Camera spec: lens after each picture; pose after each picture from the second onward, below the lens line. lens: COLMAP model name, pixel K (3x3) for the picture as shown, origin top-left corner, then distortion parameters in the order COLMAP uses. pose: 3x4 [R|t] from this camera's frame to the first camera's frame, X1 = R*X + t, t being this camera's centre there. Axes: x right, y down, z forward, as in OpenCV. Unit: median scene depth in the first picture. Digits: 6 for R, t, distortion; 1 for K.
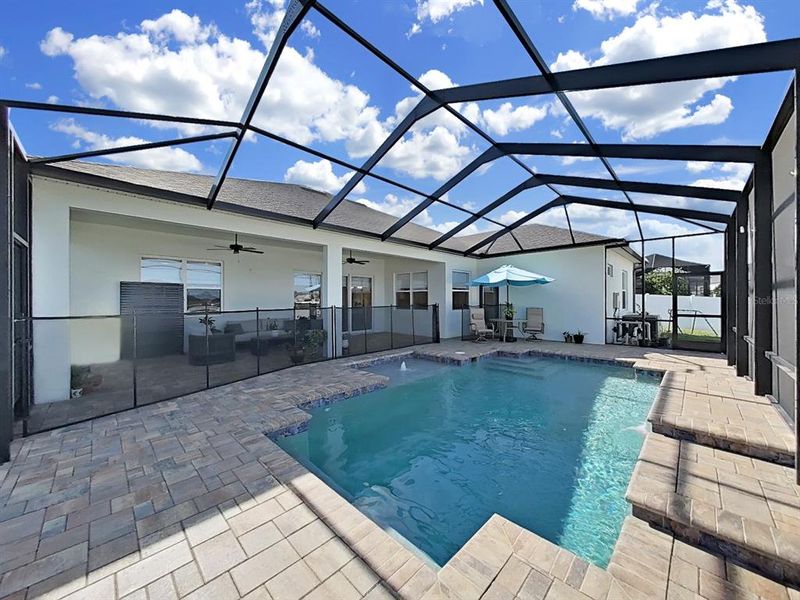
lens RADIAL K [[301.6, 0, 399.0], [0, 301.6, 299.1], [0, 0, 1]] dist [-0.003970, 0.001376]
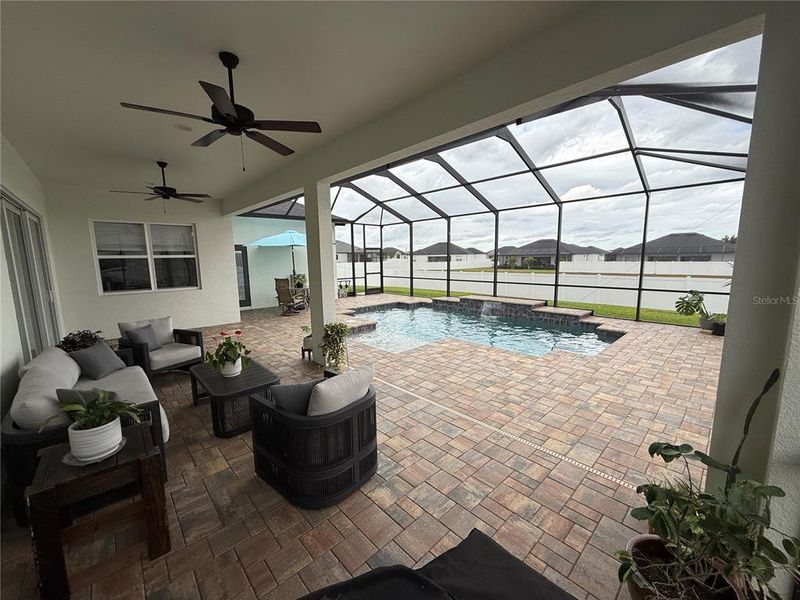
lens RADIAL K [[321.1, 0, 402.7], [0, 321.1, 304.3], [0, 0, 1]] dist [0.000082, 0.000349]
pose [[0.025072, -0.140985, 0.989694, -0.860308], [0.010804, 0.989986, 0.140753, -0.027117], [-0.999627, 0.007164, 0.026344, 0.801885]]
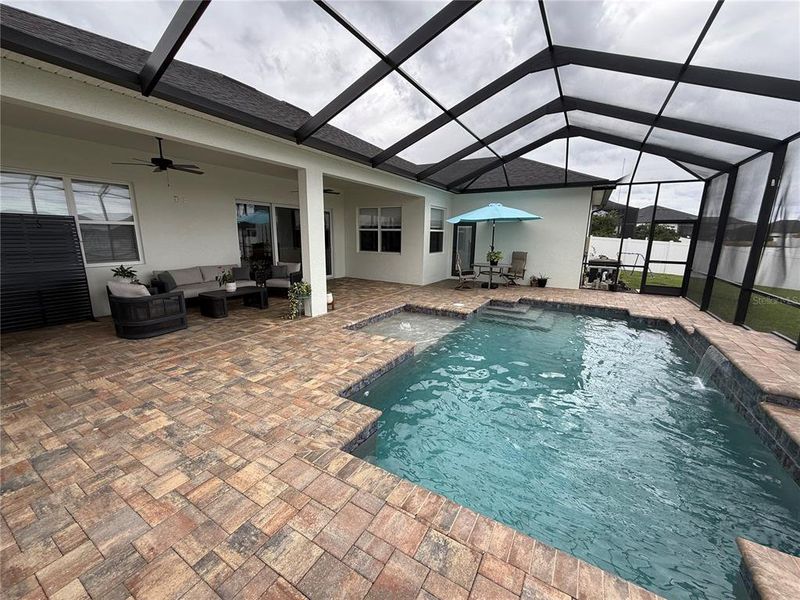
lens RADIAL K [[321.1, 0, 397.5], [0, 321.1, 301.9], [0, 0, 1]] dist [0.000082, 0.000349]
pose [[0.970814, -0.032457, 0.237628, -0.207043], [-0.018643, 0.977590, 0.209691, -0.028355], [-0.239108, -0.208001, 0.948453, 0.130050]]
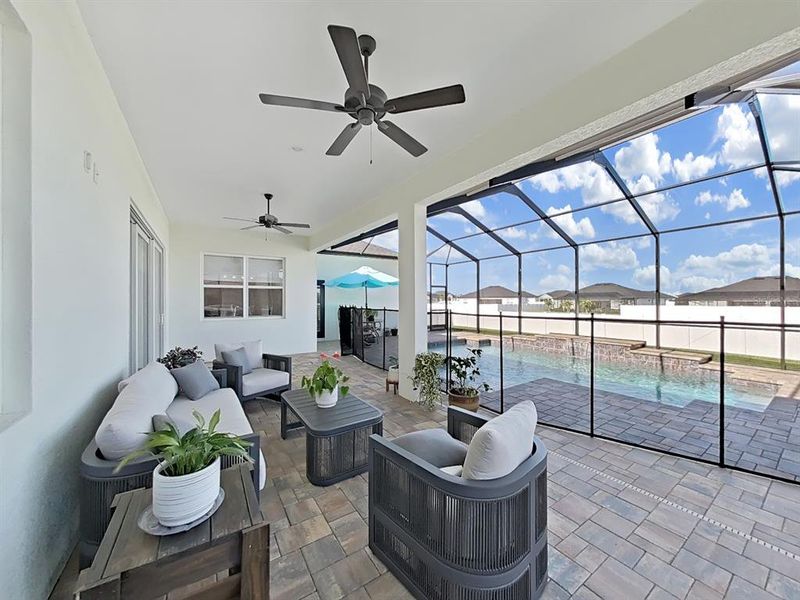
lens RADIAL K [[301.6, 0, 401.5], [0, 301.6, 303.6], [0, 0, 1]] dist [-0.003970, 0.001376]
pose [[0.188276, -0.004882, 0.982104, -0.775989], [-0.001570, 0.999985, 0.005272, 0.006409], [-0.982115, -0.002535, 0.188265, 0.897423]]
